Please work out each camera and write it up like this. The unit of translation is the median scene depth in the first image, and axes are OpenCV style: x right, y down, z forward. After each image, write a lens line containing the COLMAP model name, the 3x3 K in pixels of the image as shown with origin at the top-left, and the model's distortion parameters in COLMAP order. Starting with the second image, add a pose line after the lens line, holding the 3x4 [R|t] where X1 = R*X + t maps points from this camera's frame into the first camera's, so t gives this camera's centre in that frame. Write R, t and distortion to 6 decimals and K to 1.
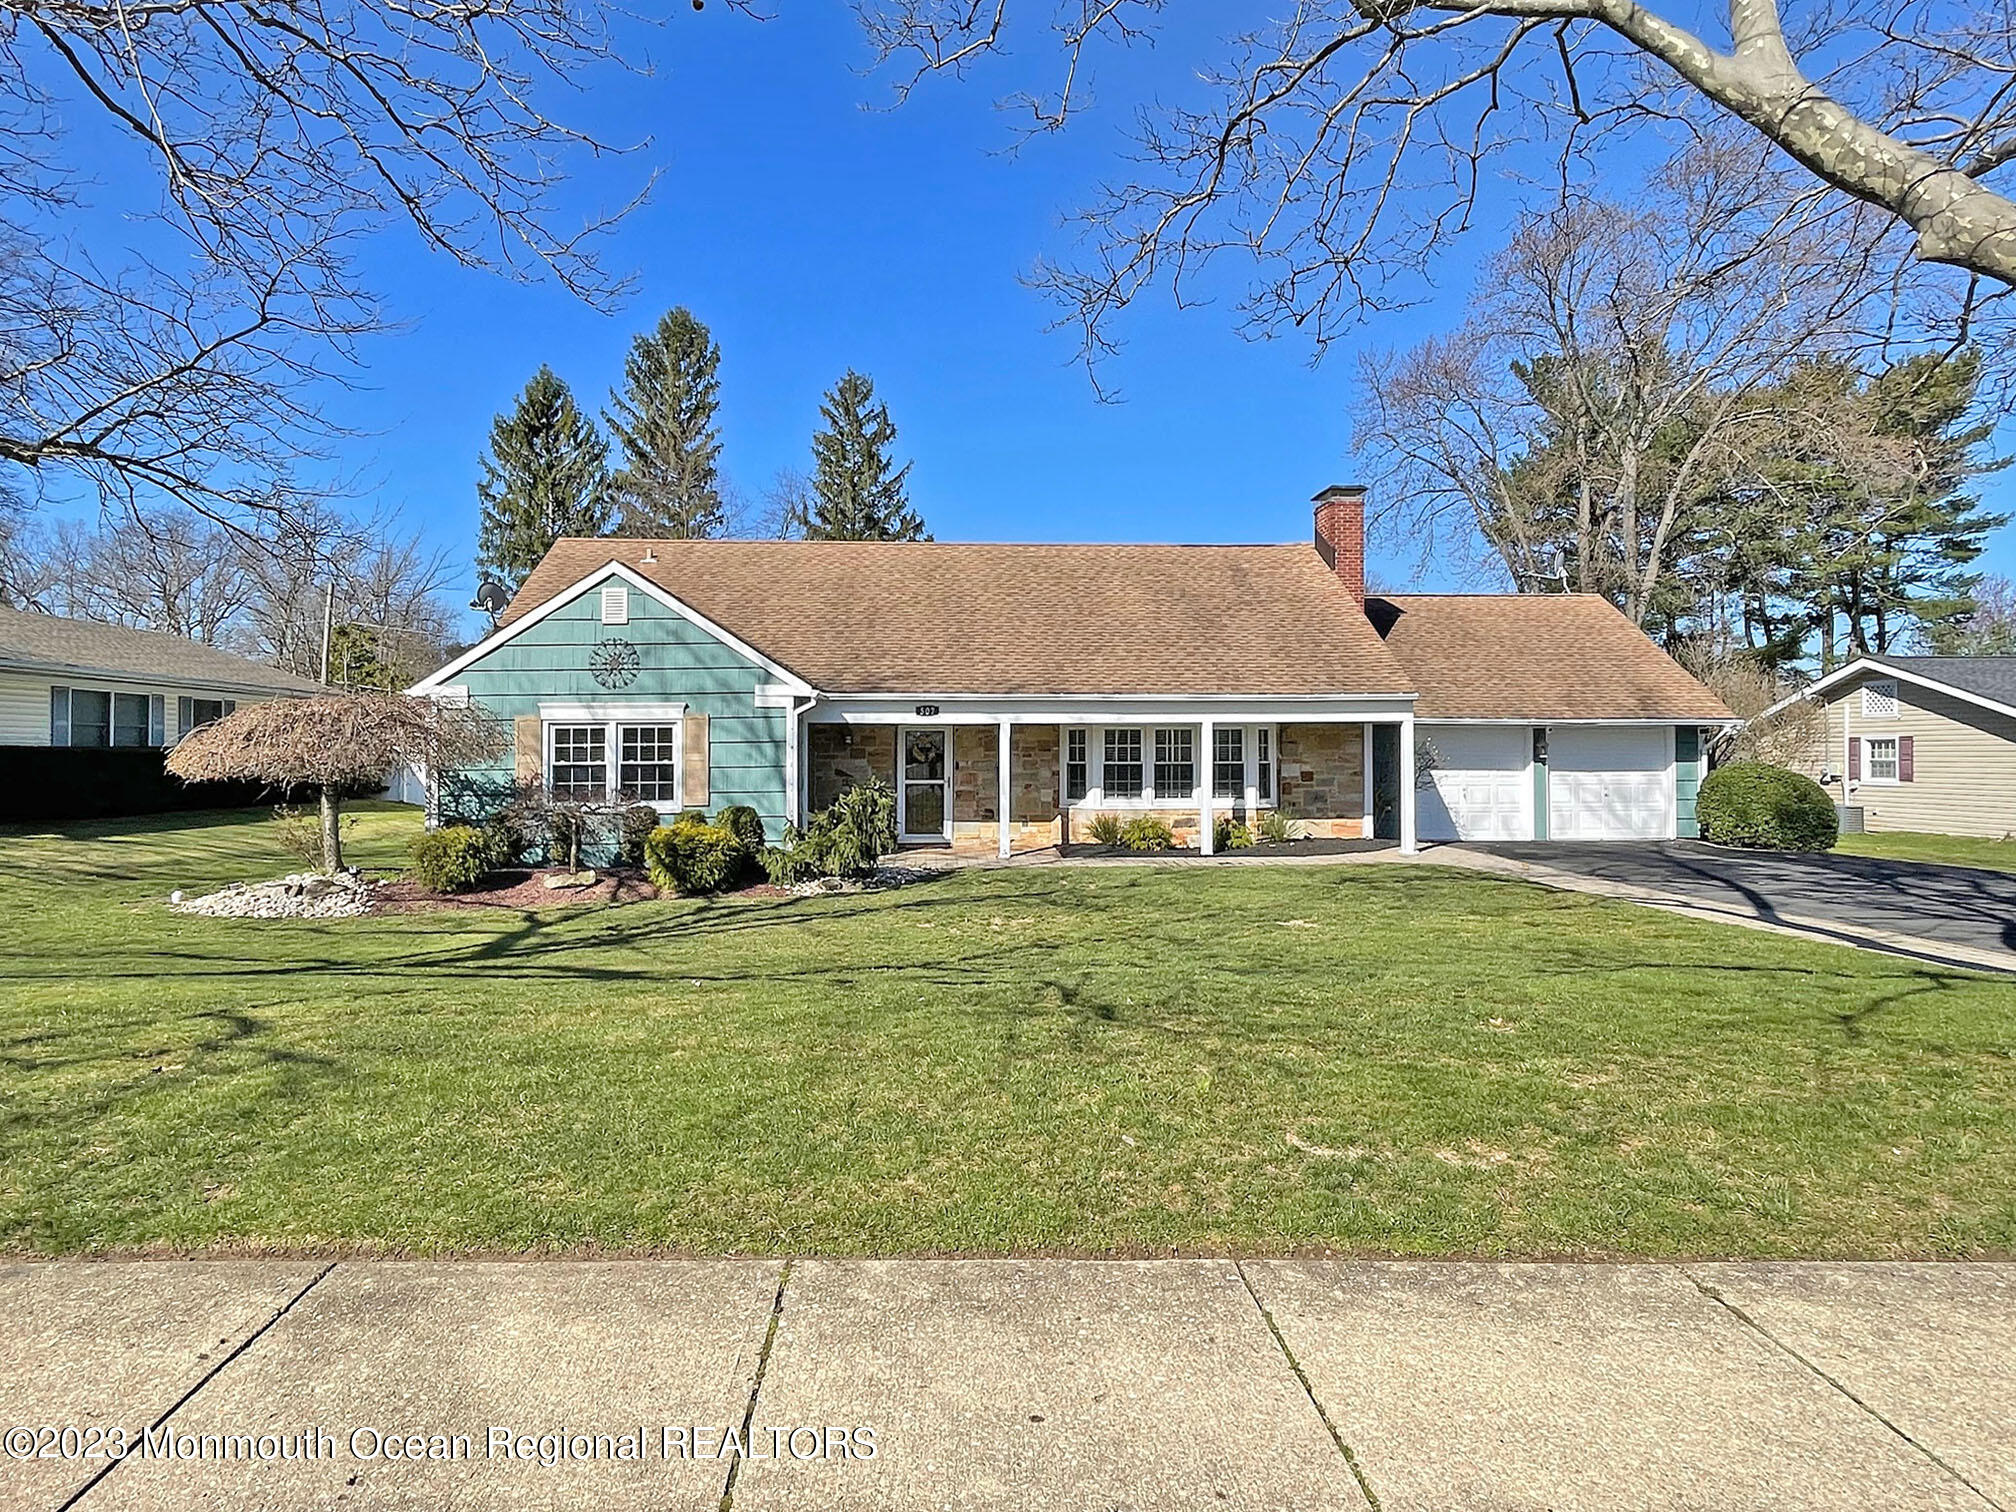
lens RADIAL K [[1209.9, 0, 982.6], [0, 1209.9, 756.3], [0, 0, 1]] dist [-0.003628, -0.003028]
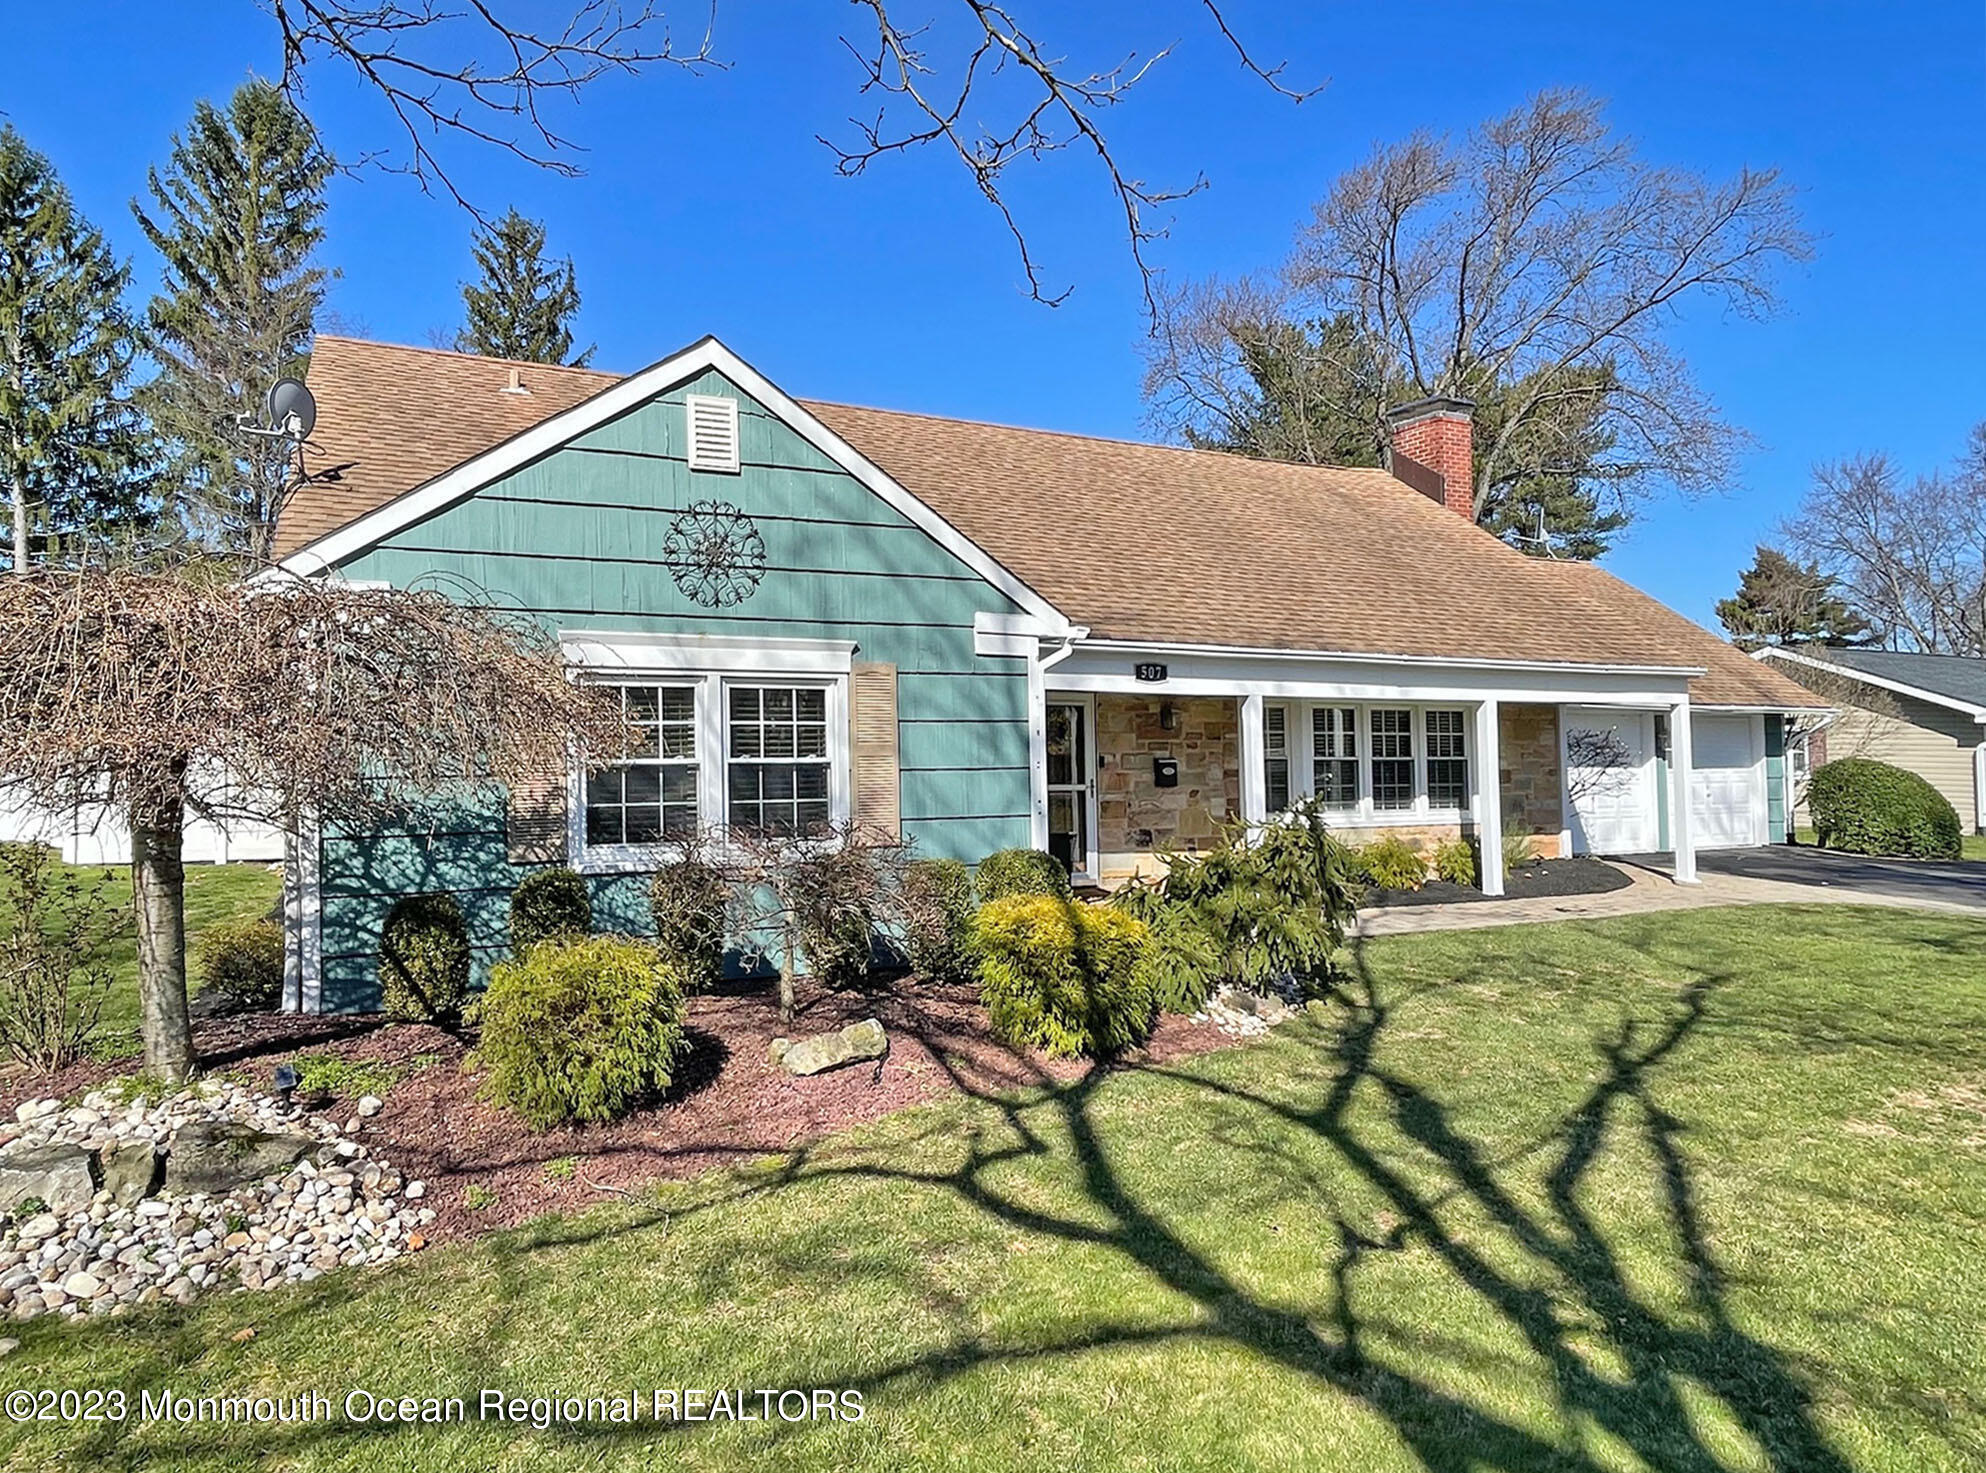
lens RADIAL K [[1291.9, 0, 994.0], [0, 1291.9, 692.7], [0, 0, 1]] dist [-0.014806, -0.002294]
pose [[0.919577, 0.022445, 0.392268, -0.358515], [-0.009461, 0.999342, -0.035002, -0.004159], [-0.392796, 0.028476, 0.919185, 0.436387]]
